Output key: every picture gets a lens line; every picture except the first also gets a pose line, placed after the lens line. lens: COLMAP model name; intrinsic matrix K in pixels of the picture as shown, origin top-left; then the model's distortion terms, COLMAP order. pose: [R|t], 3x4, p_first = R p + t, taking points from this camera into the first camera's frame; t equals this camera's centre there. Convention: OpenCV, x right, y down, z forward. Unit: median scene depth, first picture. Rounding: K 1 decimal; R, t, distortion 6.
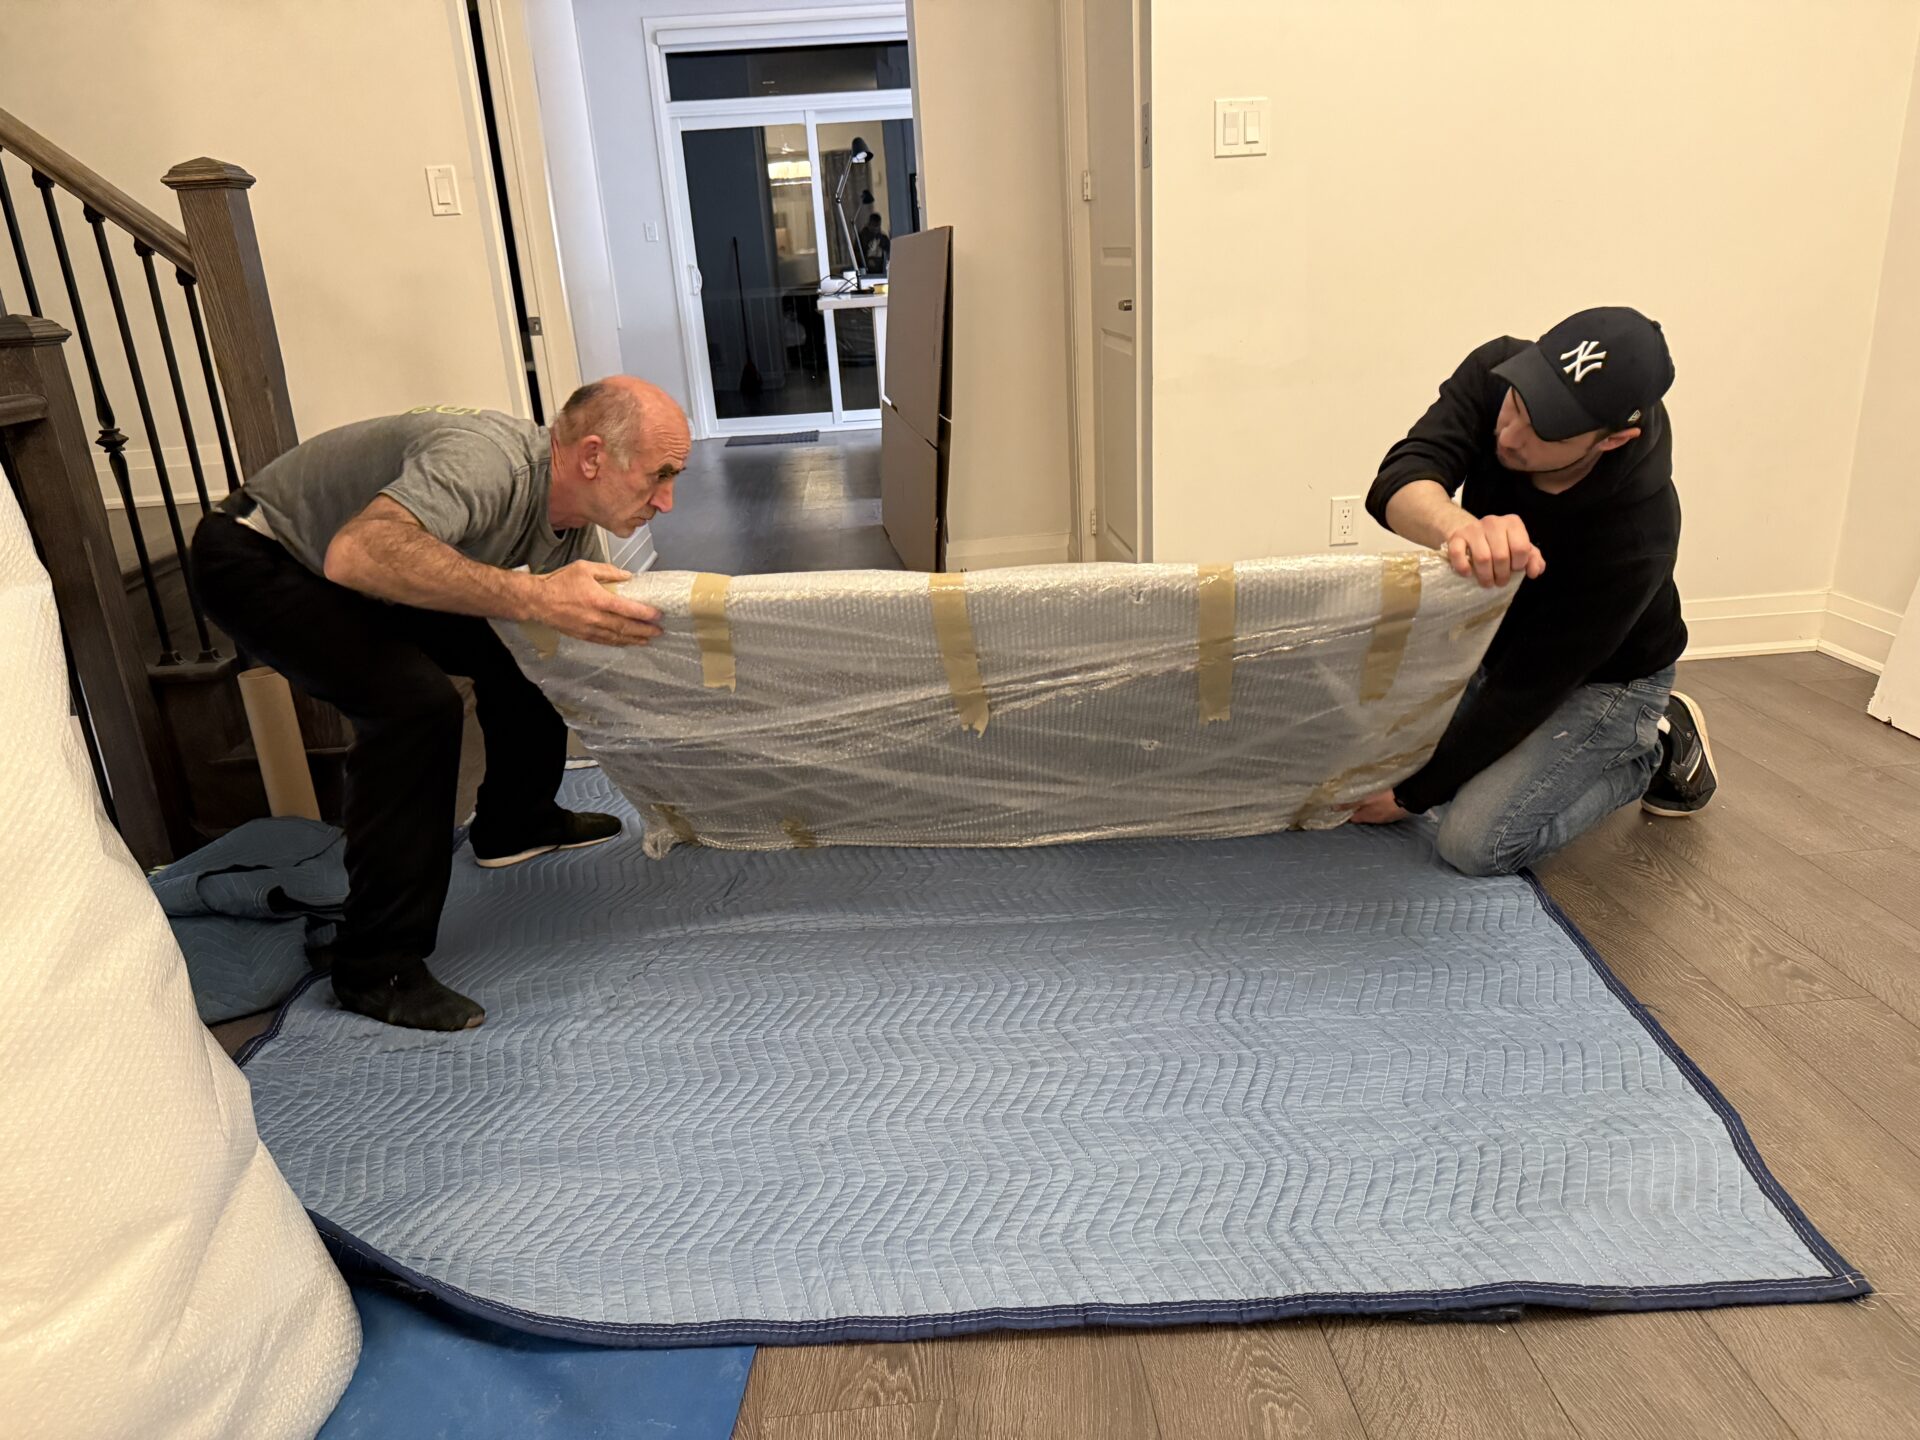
lens RADIAL K [[1358.6, 0, 960.0], [0, 1358.6, 720.0], [0, 0, 1]] dist [-0.002893, -0.003753]
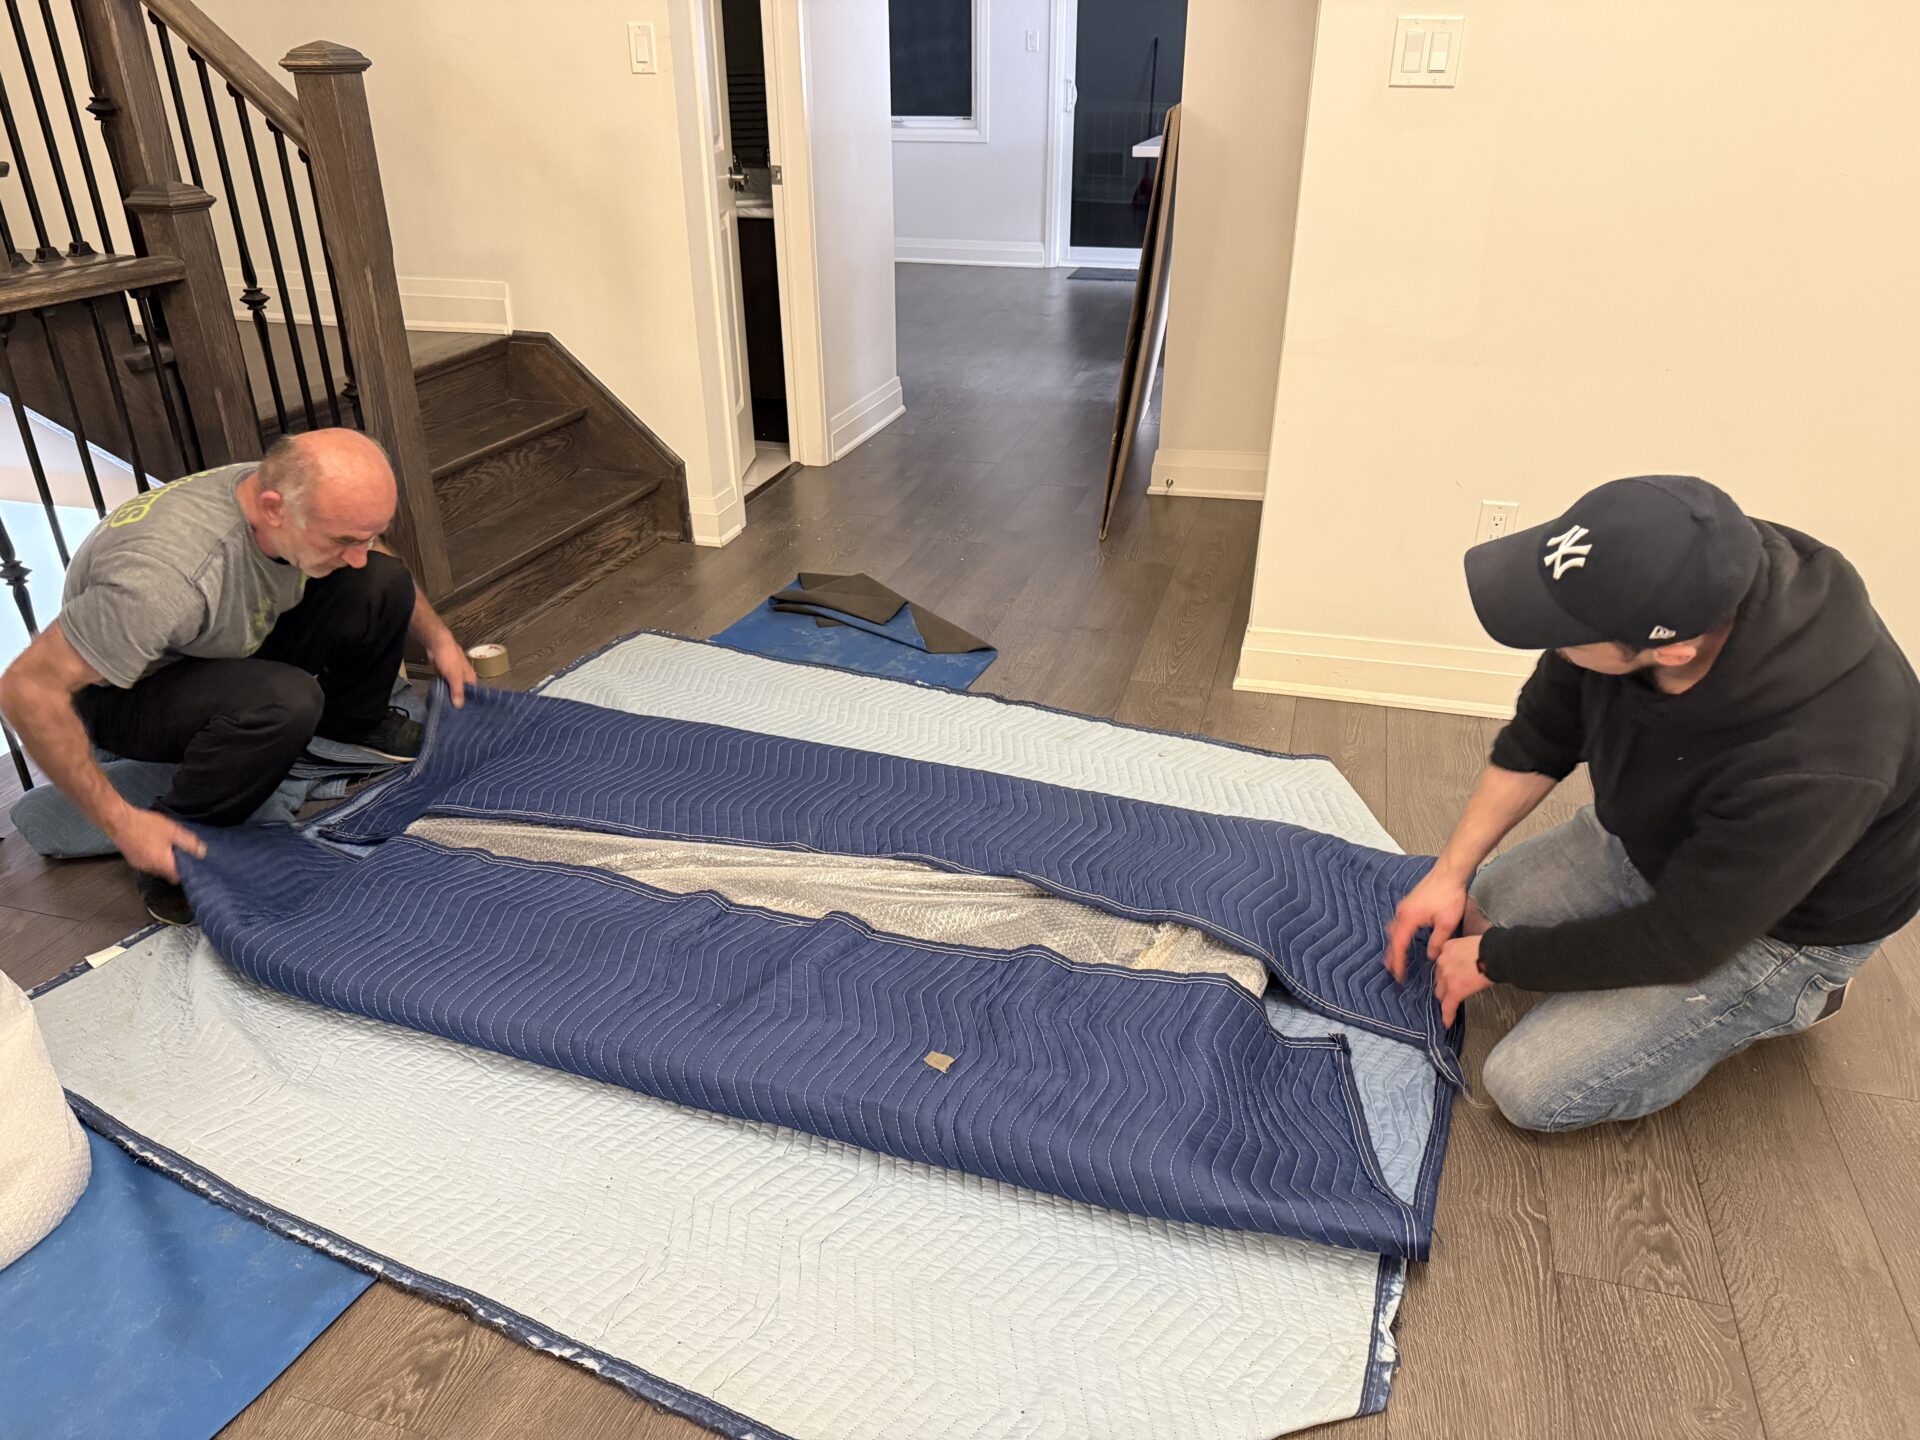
lens RADIAL K [[1358.6, 0, 960.0], [0, 1358.6, 720.0], [0, 0, 1]] dist [-0.002893, -0.003753]
pose [[0.940154, 0.201781, -0.274580, 0.292789], [-0.160724, 0.973141, 0.164819, -0.151395], [0.300462, -0.110824, 0.947333, 0.094026]]
